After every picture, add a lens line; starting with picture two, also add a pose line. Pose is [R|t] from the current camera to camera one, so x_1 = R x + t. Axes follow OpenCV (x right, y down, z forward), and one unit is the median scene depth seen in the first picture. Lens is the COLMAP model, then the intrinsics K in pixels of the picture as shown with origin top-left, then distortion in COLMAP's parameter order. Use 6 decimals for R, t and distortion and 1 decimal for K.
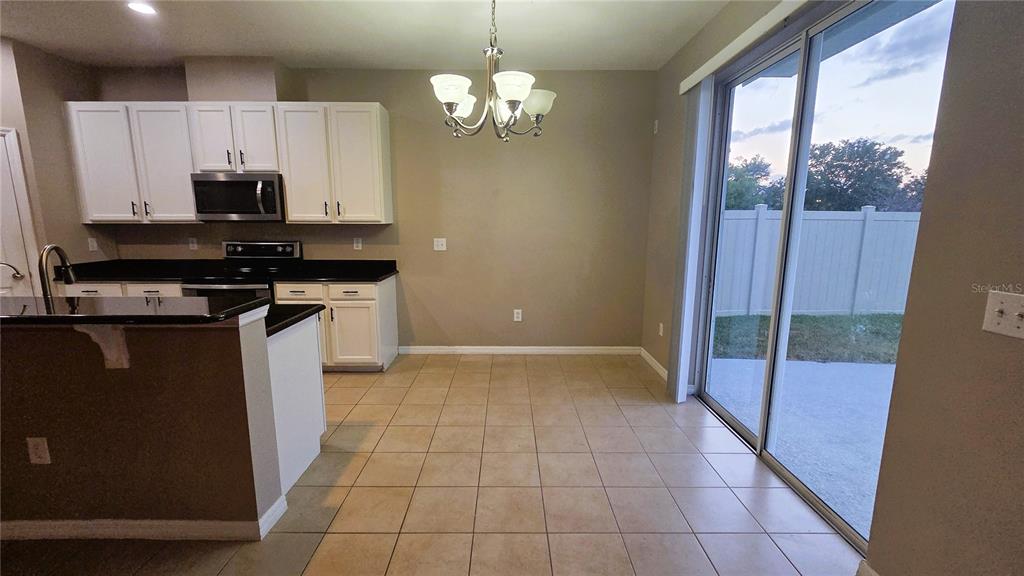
lens RADIAL K [[431.9, 0, 509.6], [0, 431.9, 284.8], [0, 0, 1]] dist [0.000422, -0.000499]
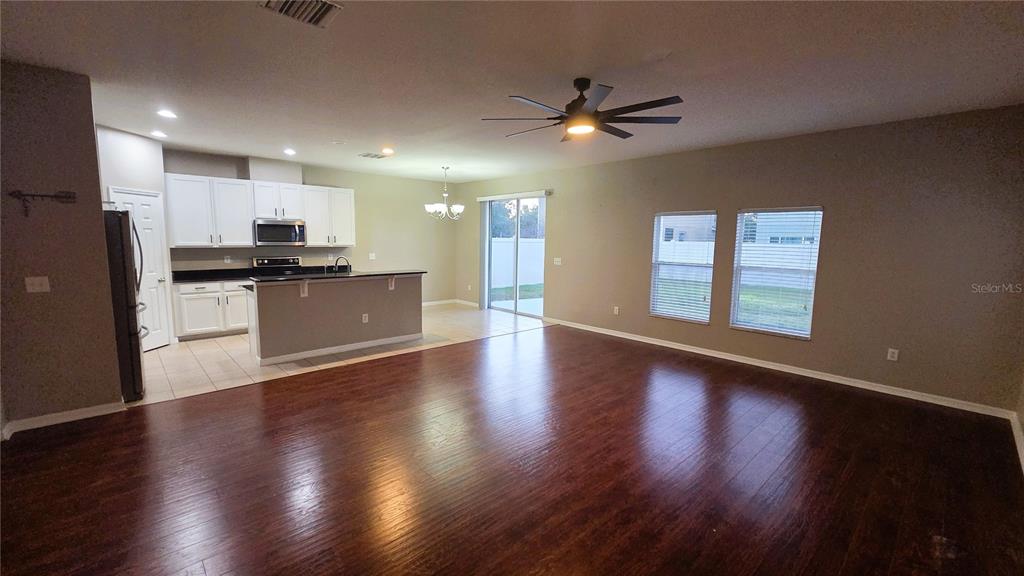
lens RADIAL K [[407.7, 0, 512.2], [0, 407.7, 288.0], [0, 0, 1]] dist [0.000378, -0.000018]
pose [[0.737183, -0.074248, 0.671602, -1.073789], [0.088060, 0.996024, 0.013456, 0.095782], [-0.669931, 0.049222, 0.740790, -0.946959]]
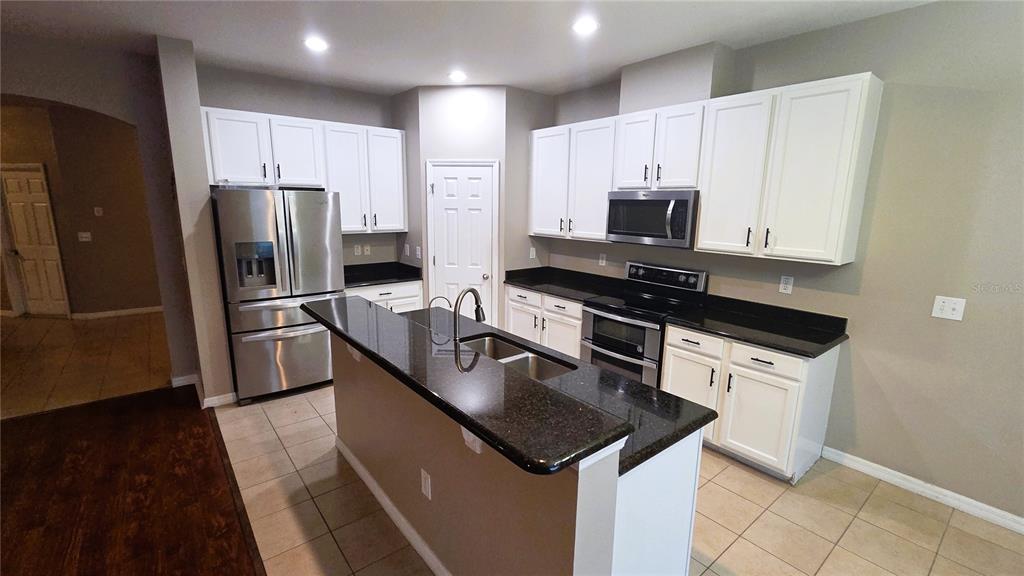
lens RADIAL K [[431.9, 0, 507.5], [0, 431.9, 291.0], [0, 0, 1]] dist [0.000422, -0.000499]
pose [[0.621833, 0.165748, -0.765409, -0.100685], [-0.128558, 0.985693, 0.109006, -0.113235], [0.772526, 0.030616, 0.634245, 0.215676]]
